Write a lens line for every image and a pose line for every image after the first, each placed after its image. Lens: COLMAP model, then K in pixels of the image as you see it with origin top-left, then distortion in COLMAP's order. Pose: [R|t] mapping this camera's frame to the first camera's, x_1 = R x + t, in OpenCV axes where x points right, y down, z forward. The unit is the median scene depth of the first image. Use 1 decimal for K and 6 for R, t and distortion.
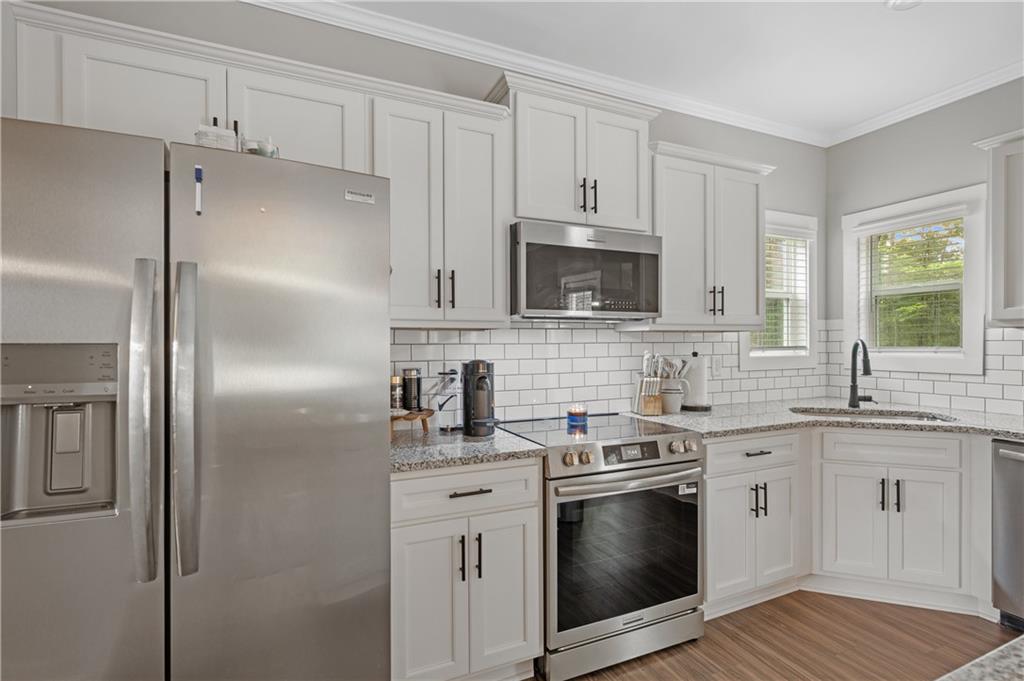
lens RADIAL K [[487.1, 0, 513.8], [0, 487.1, 345.8], [0, 0, 1]] dist [-0.001872, 0.000532]
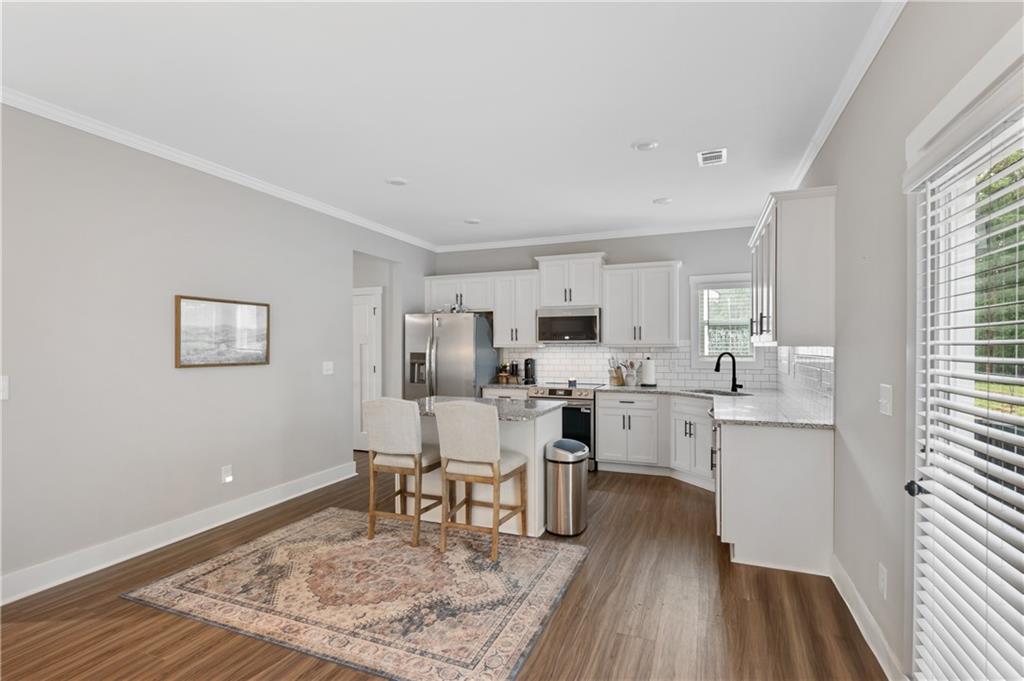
lens RADIAL K [[487.1, 0, 520.5], [0, 487.1, 341.8], [0, 0, 1]] dist [-0.001872, 0.000532]
pose [[0.696038, -0.005296, -0.717986, 1.587972], [-0.003175, 0.999940, -0.010454, -0.030972], [0.717998, 0.009557, 0.695979, -0.836766]]
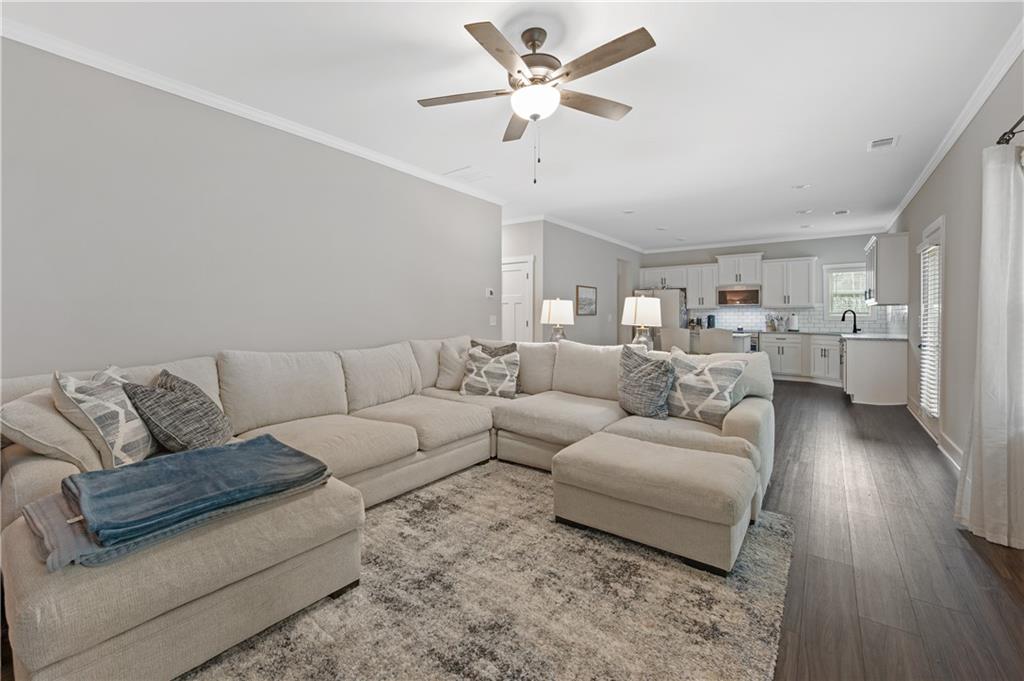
lens RADIAL K [[404.2, 0, 508.3], [0, 404.2, 312.5], [0, 0, 1]] dist [0.002046, 0.001264]
pose [[0.451931, -0.000923, -0.892052, 2.169462], [-0.003960, 0.999988, -0.003041, 0.021265], [0.892044, 0.004907, 0.451922, -2.200217]]
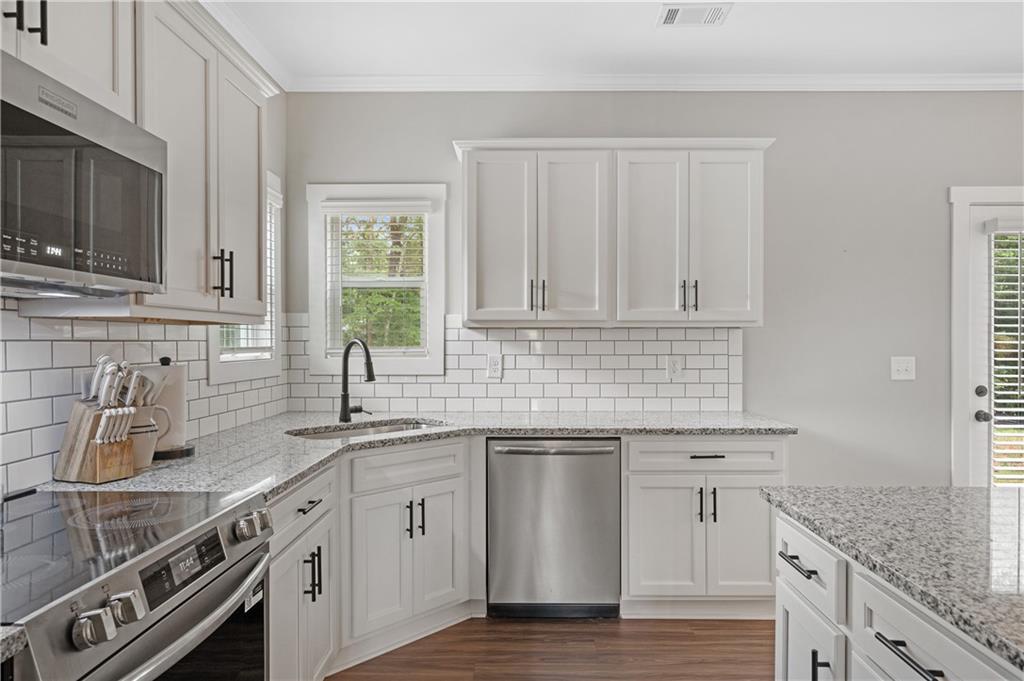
lens RADIAL K [[624.5, 0, 522.7], [0, 624.5, 346.0], [0, 0, 1]] dist [0.001009, -0.001175]
pose [[0.420749, -0.001697, 0.907175, -0.140971], [0.003294, 0.999995, 0.000343, 0.000336], [-0.907171, 0.002844, 0.420752, 0.327312]]
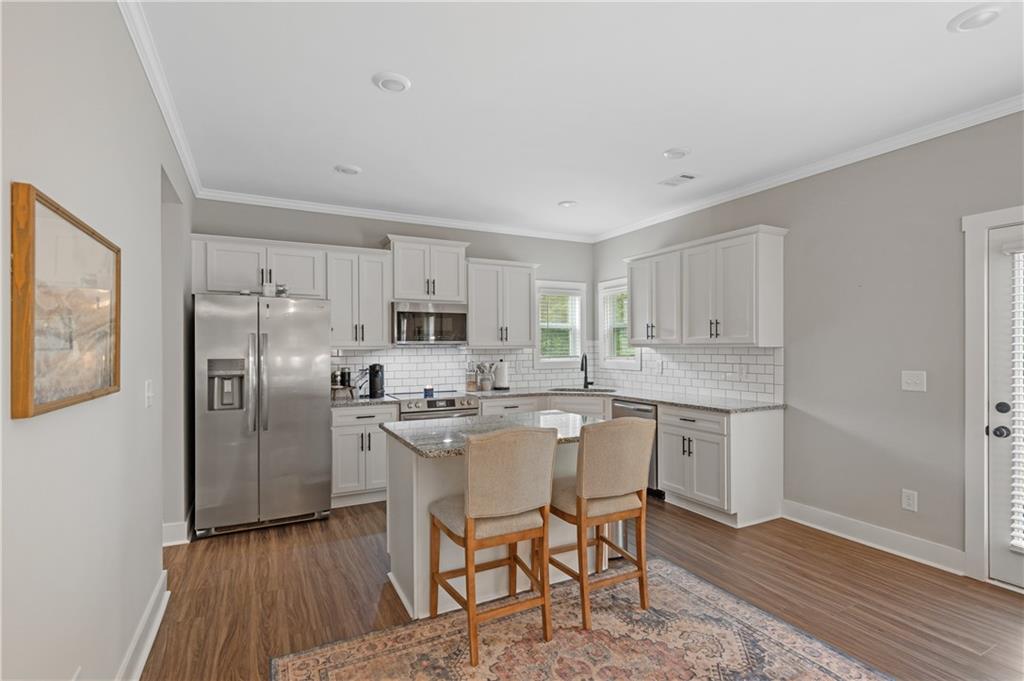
lens RADIAL K [[487.1, 0, 516.1], [0, 487.1, 347.6], [0, 0, 1]] dist [-0.001872, 0.000532]
pose [[0.998343, -0.000459, 0.057537, 0.354644], [0.000712, 0.999990, -0.004382, -0.027751], [-0.057534, 0.004415, 0.998334, -1.015636]]
